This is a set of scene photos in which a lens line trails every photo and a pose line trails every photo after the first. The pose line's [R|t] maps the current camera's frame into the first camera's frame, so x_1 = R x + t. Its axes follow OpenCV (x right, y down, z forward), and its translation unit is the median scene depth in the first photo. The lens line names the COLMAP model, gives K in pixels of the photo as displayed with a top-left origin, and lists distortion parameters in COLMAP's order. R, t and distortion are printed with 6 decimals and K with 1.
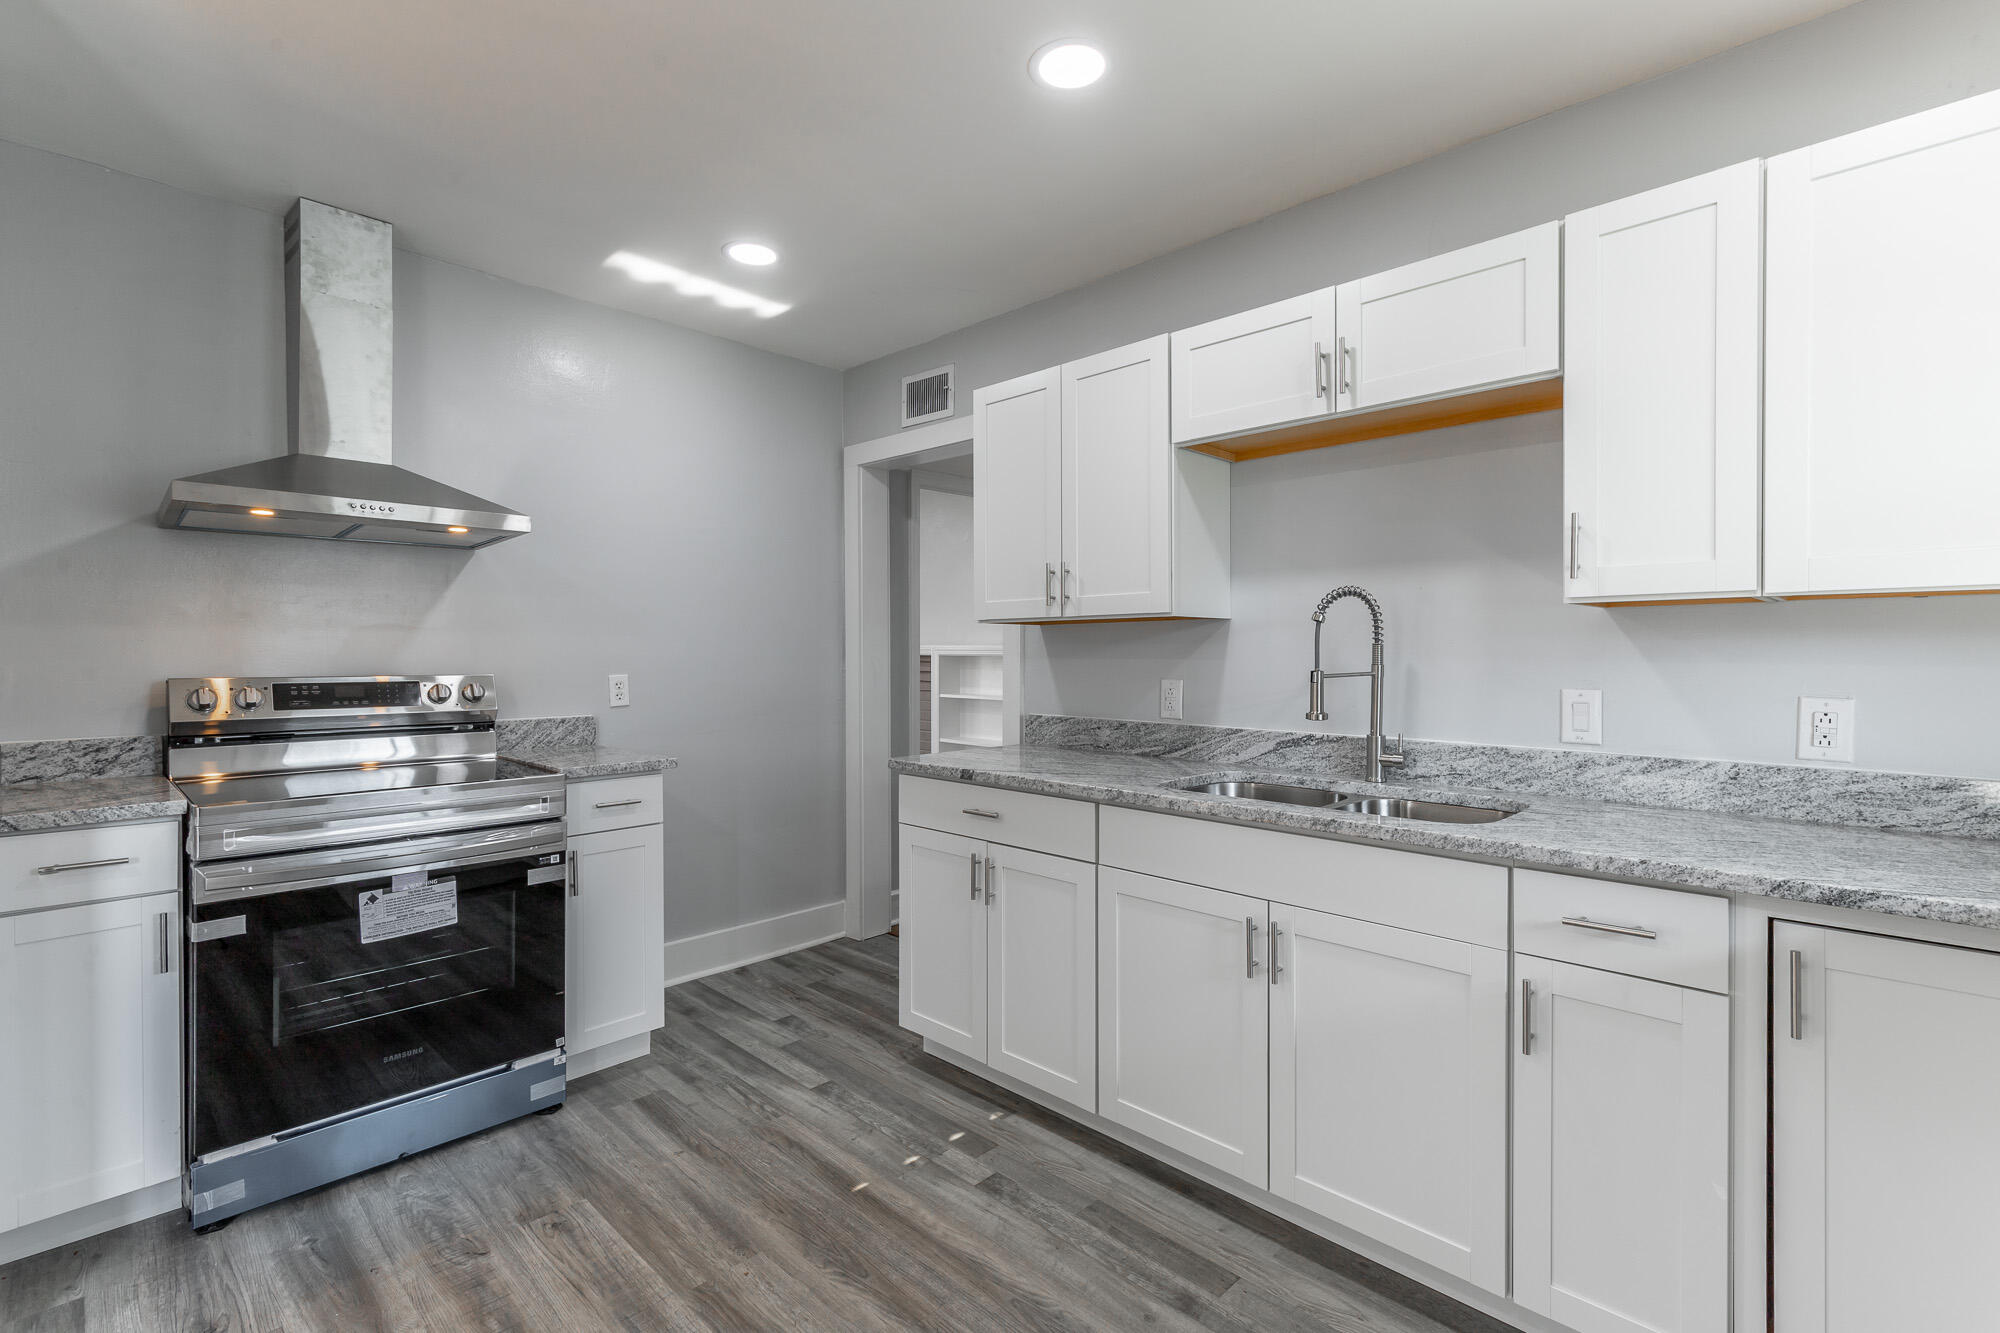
lens RADIAL K [[904.7, 0, 1014.7], [0, 904.7, 661.0], [0, 0, 1]] dist [0.003328, -0.000591]
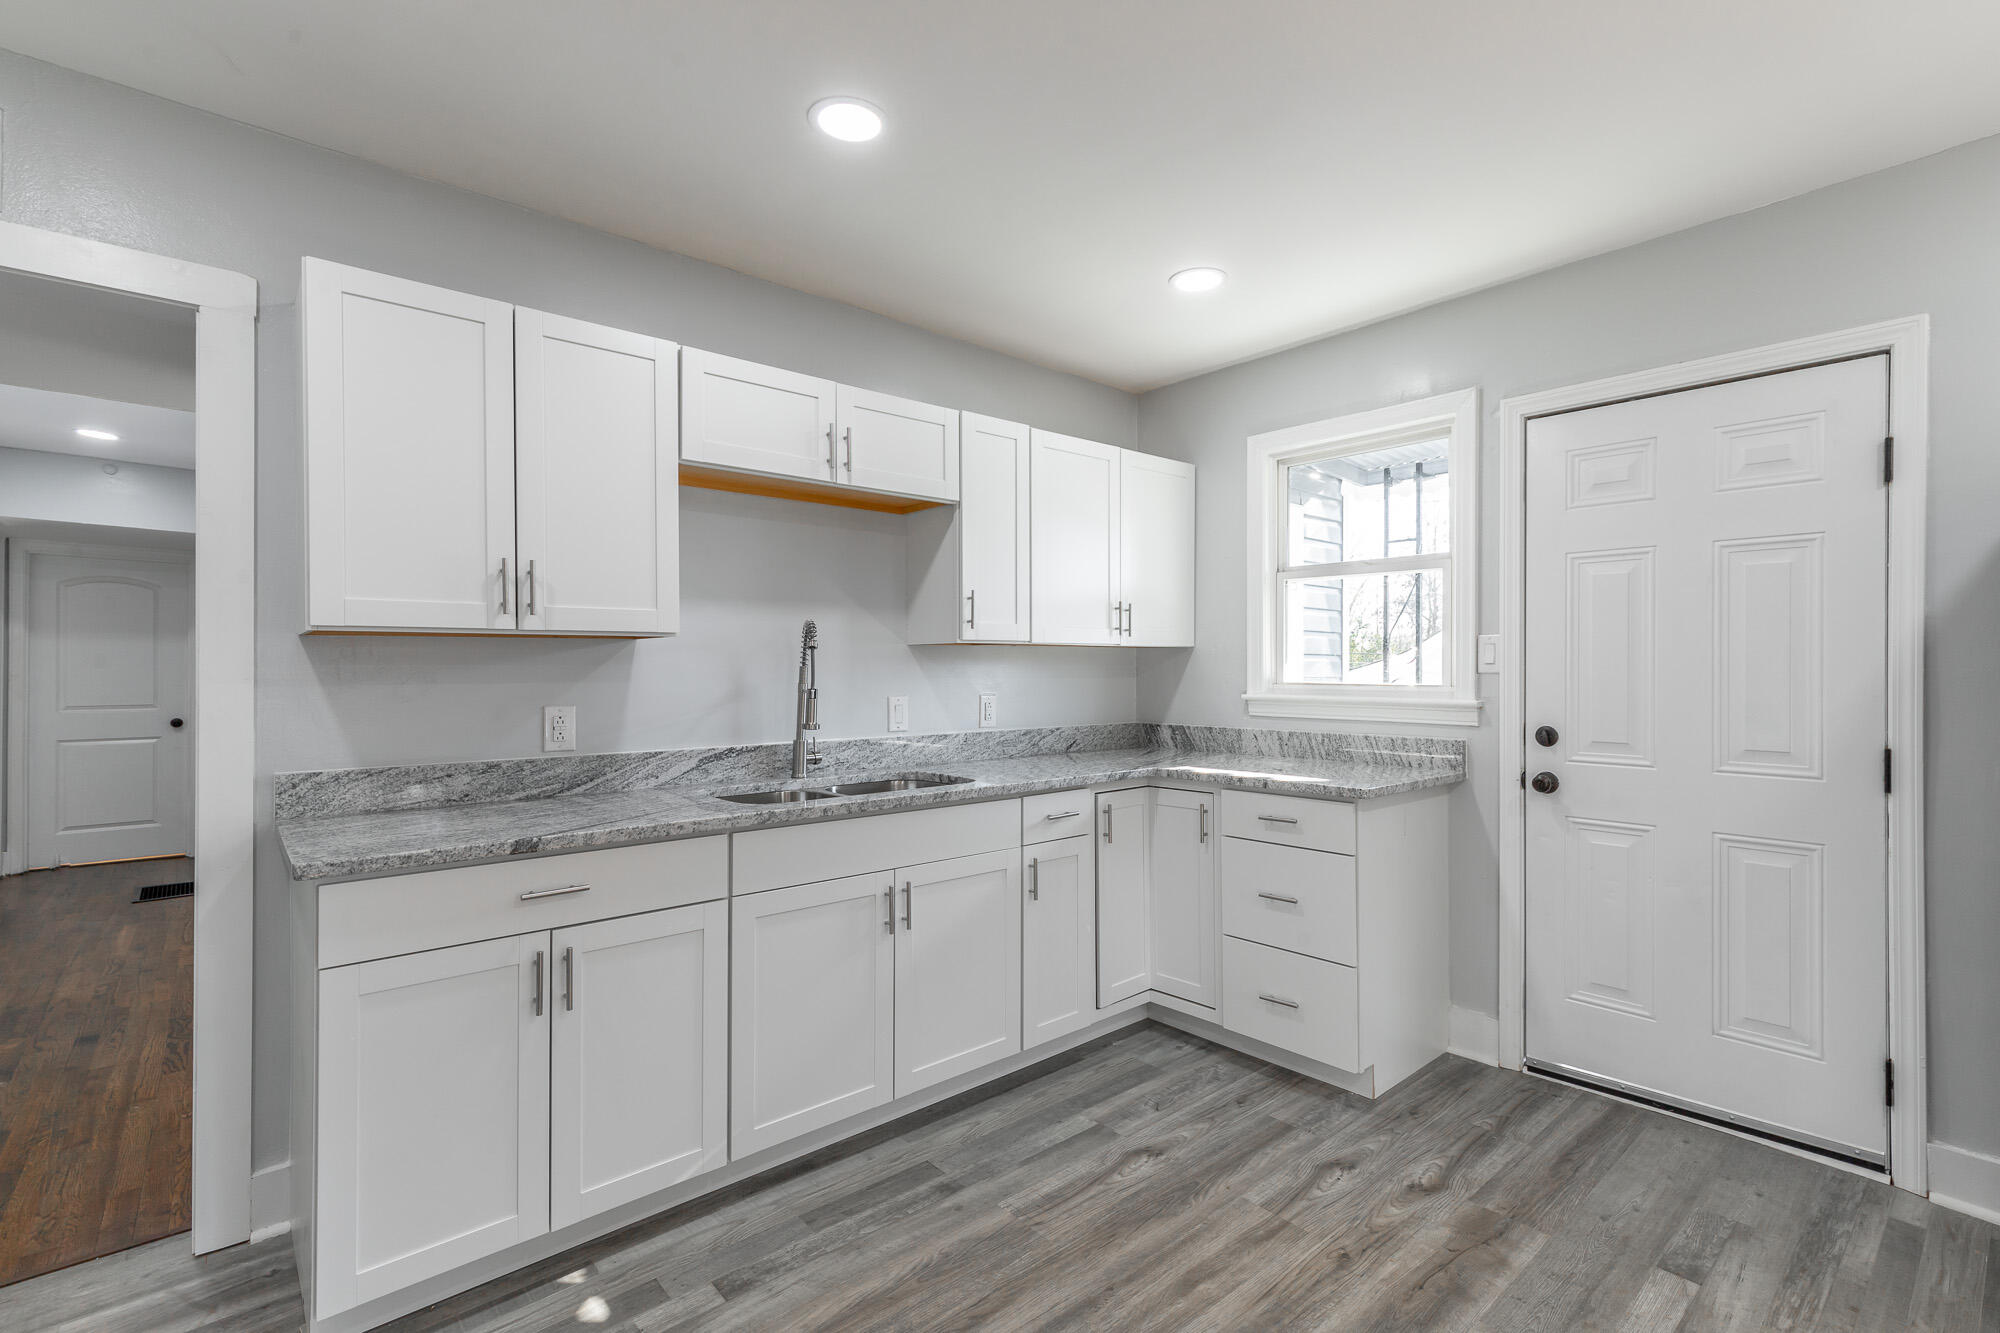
lens RADIAL K [[904.7, 0, 1015.0], [0, 904.7, 666.6], [0, 0, 1]] dist [0.003328, -0.000591]
pose [[0.082617, 0.002501, 0.996578, -0.837481], [0.014413, 0.999889, -0.003704, -0.010191], [-0.996477, 0.014670, 0.082572, 0.623598]]
